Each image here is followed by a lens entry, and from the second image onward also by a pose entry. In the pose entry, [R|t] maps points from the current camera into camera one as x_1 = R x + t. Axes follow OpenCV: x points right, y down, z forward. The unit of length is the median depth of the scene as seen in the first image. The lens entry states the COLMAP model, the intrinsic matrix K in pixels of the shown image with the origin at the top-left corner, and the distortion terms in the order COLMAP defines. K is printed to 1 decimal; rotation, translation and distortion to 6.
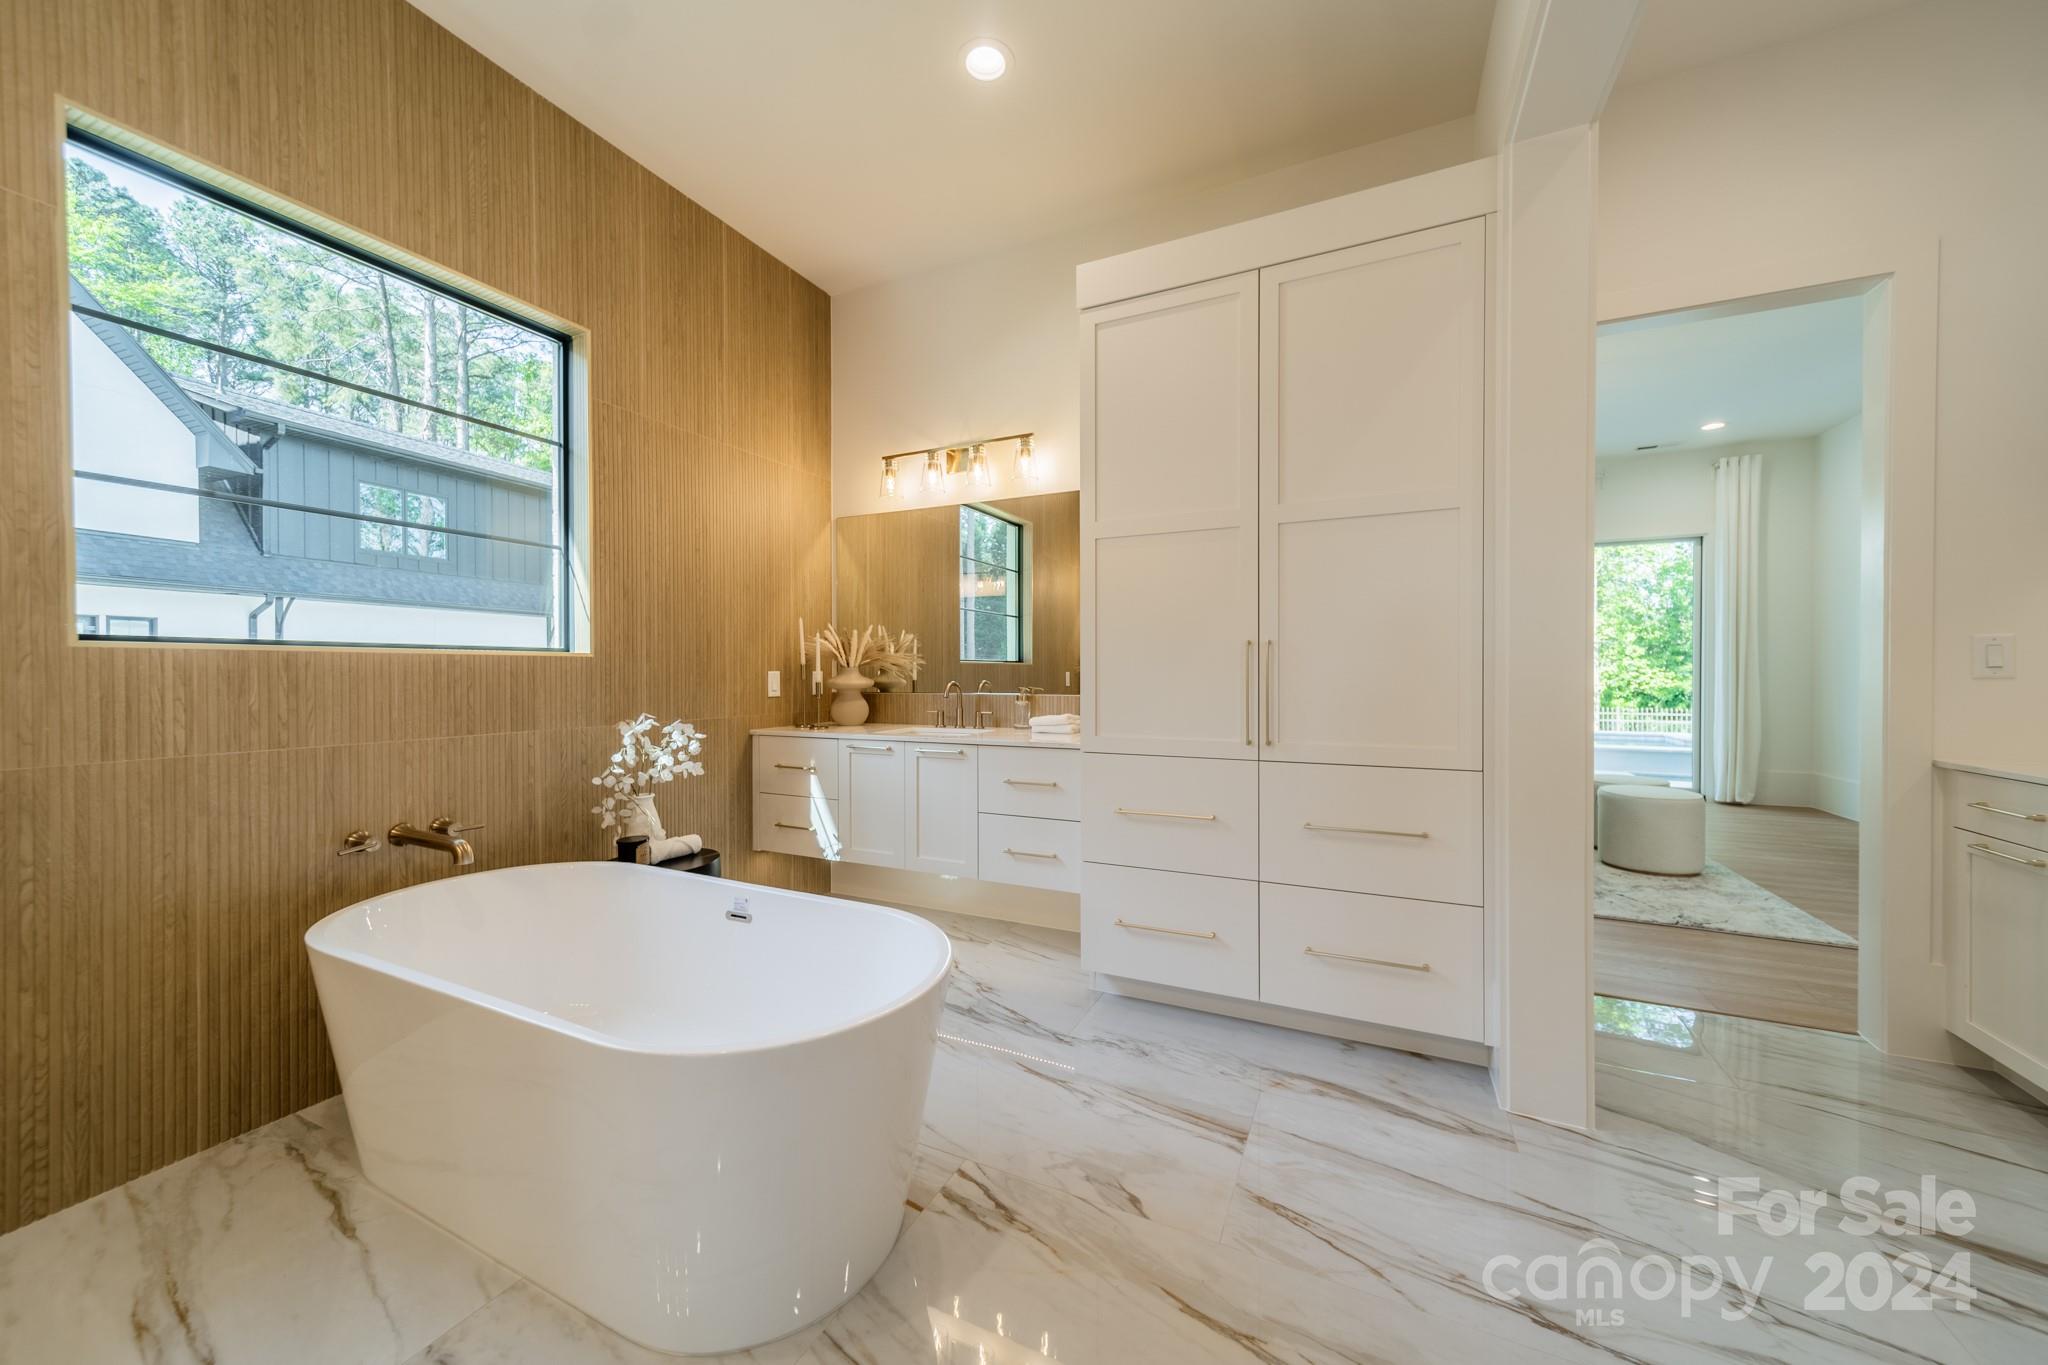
lens RADIAL K [[729.0, 0, 1022.6], [0, 729.0, 682.2], [0, 0, 1]] dist [0.006554, 0.000209]
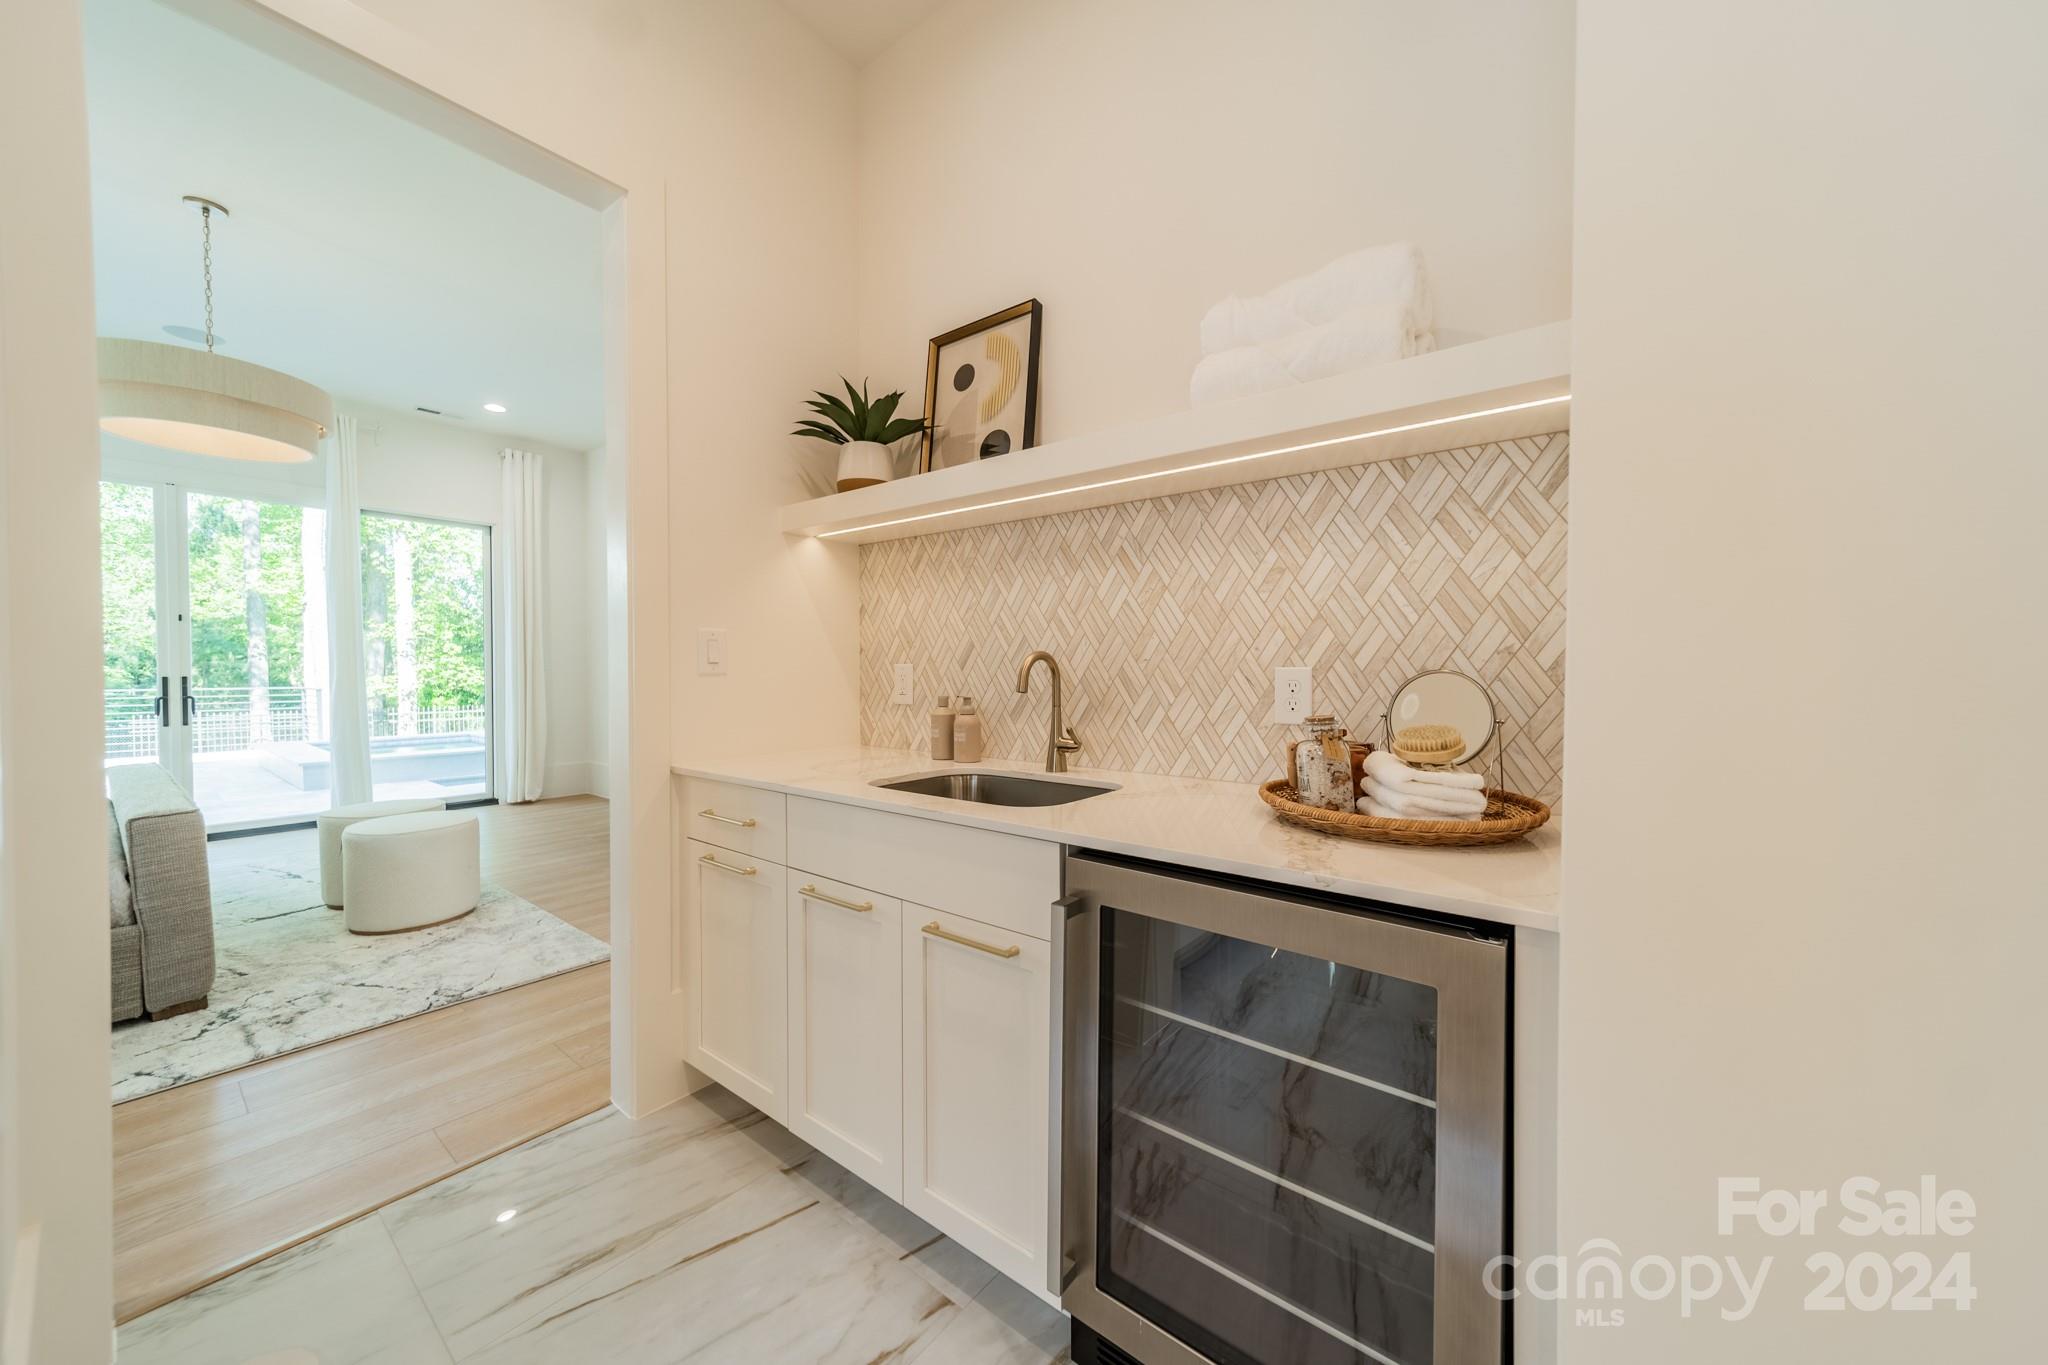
lens RADIAL K [[729.0, 0, 1031.8], [0, 729.0, 687.9], [0, 0, 1]] dist [0.006554, 0.000209]
pose [[0.207531, -0.016804, 0.978084, 0.152769], [0.006465, 0.999854, 0.015806, -0.000066], [-0.978207, 0.003043, 0.207609, 0.128071]]
